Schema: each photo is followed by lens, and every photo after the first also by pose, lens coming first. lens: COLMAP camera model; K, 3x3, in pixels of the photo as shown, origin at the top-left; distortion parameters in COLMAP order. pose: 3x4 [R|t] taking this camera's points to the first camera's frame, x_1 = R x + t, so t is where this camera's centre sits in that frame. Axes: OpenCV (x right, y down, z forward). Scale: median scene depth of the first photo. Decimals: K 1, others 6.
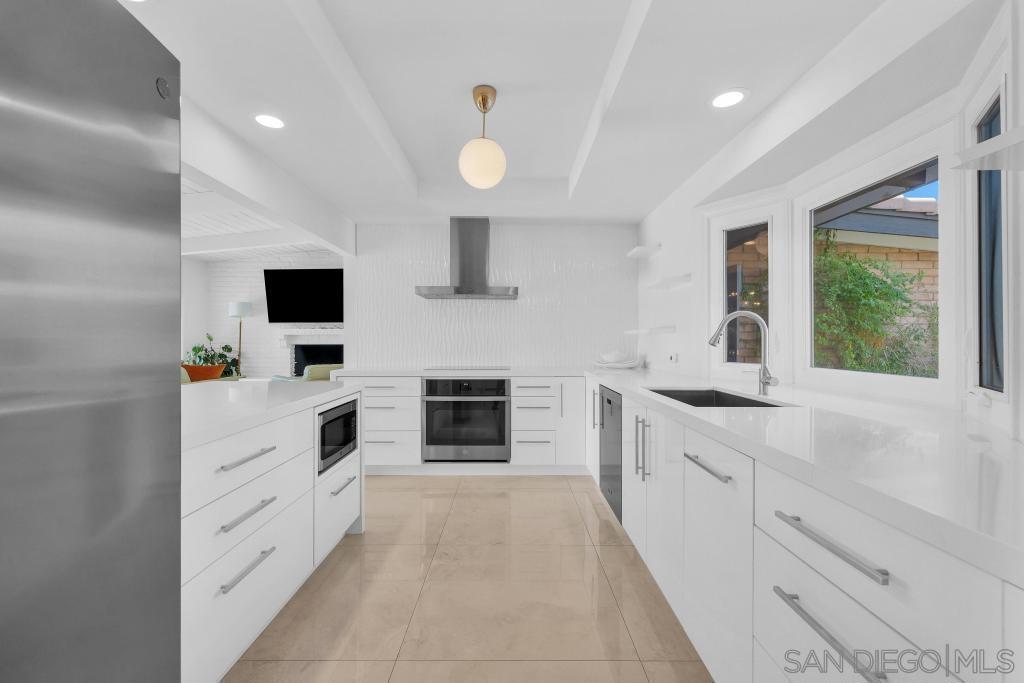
lens RADIAL K [[431.8, 0, 510.9], [0, 431.8, 335.1], [0, 0, 1]] dist [0.000774, 0.000096]
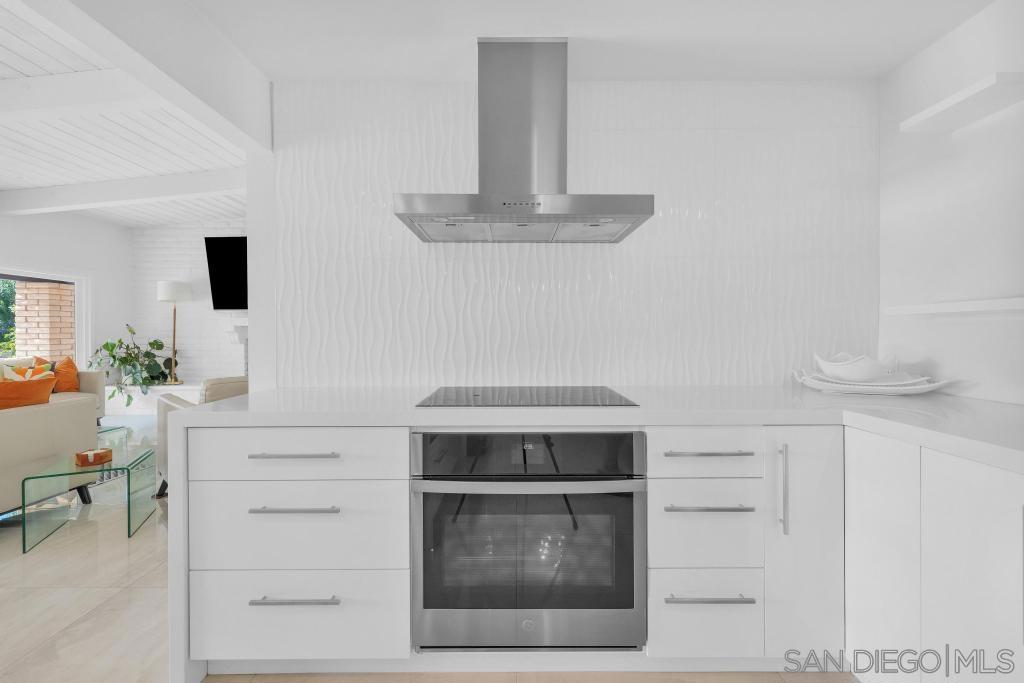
lens RADIAL K [[431.8, 0, 510.9], [0, 431.8, 335.1], [0, 0, 1]] dist [0.000774, 0.000096]
pose [[0.999985, -0.004774, -0.002508, -0.112084], [0.004820, 0.999811, 0.018830, 0.008136], [0.002418, -0.018841, 0.999820, 0.593971]]
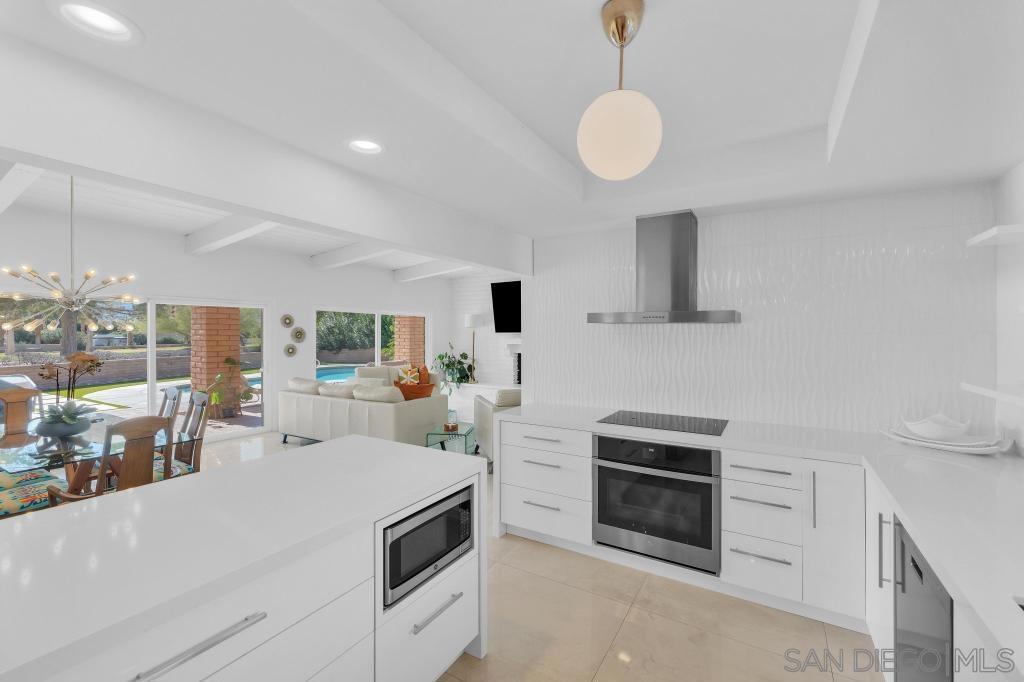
lens RADIAL K [[431.8, 0, 510.9], [0, 431.8, 334.6], [0, 0, 1]] dist [0.000774, 0.000096]
pose [[0.851644, -0.000213, -0.524121, 0.069184], [0.008528, 0.999873, 0.013450, -0.085454], [0.524052, -0.015925, 0.851537, 0.257736]]
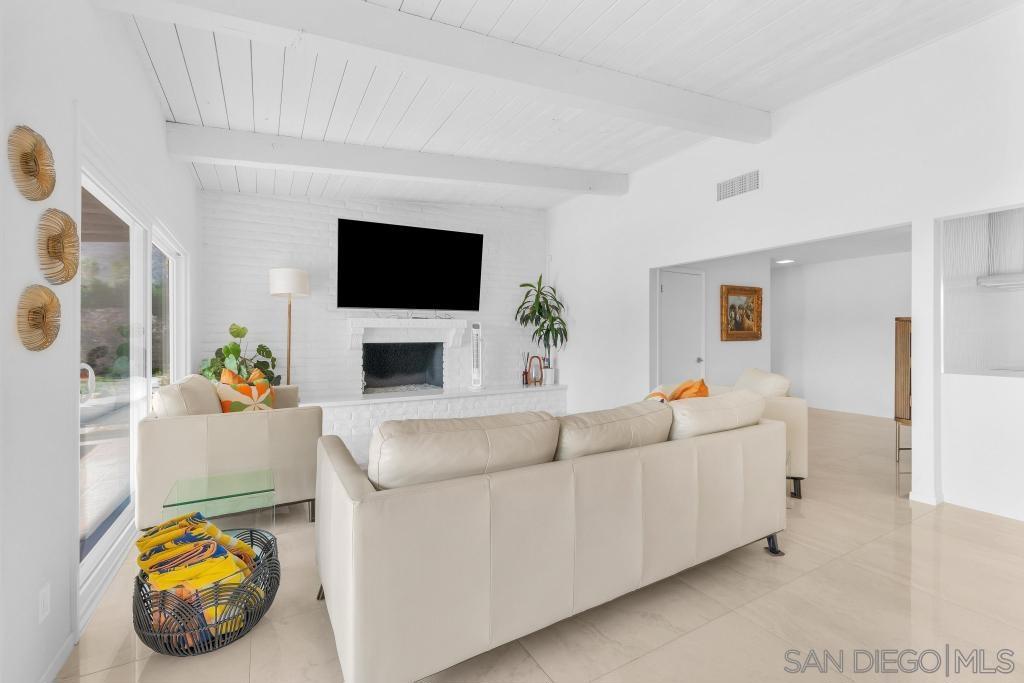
lens RADIAL K [[431.8, 0, 510.9], [0, 431.8, 335.1], [0, 0, 1]] dist [0.000774, 0.000096]
pose [[0.868785, -0.000476, 0.495190, -1.489437], [-0.005498, 0.999929, 0.010608, 0.004366], [-0.495159, -0.011939, 0.868720, 0.816989]]
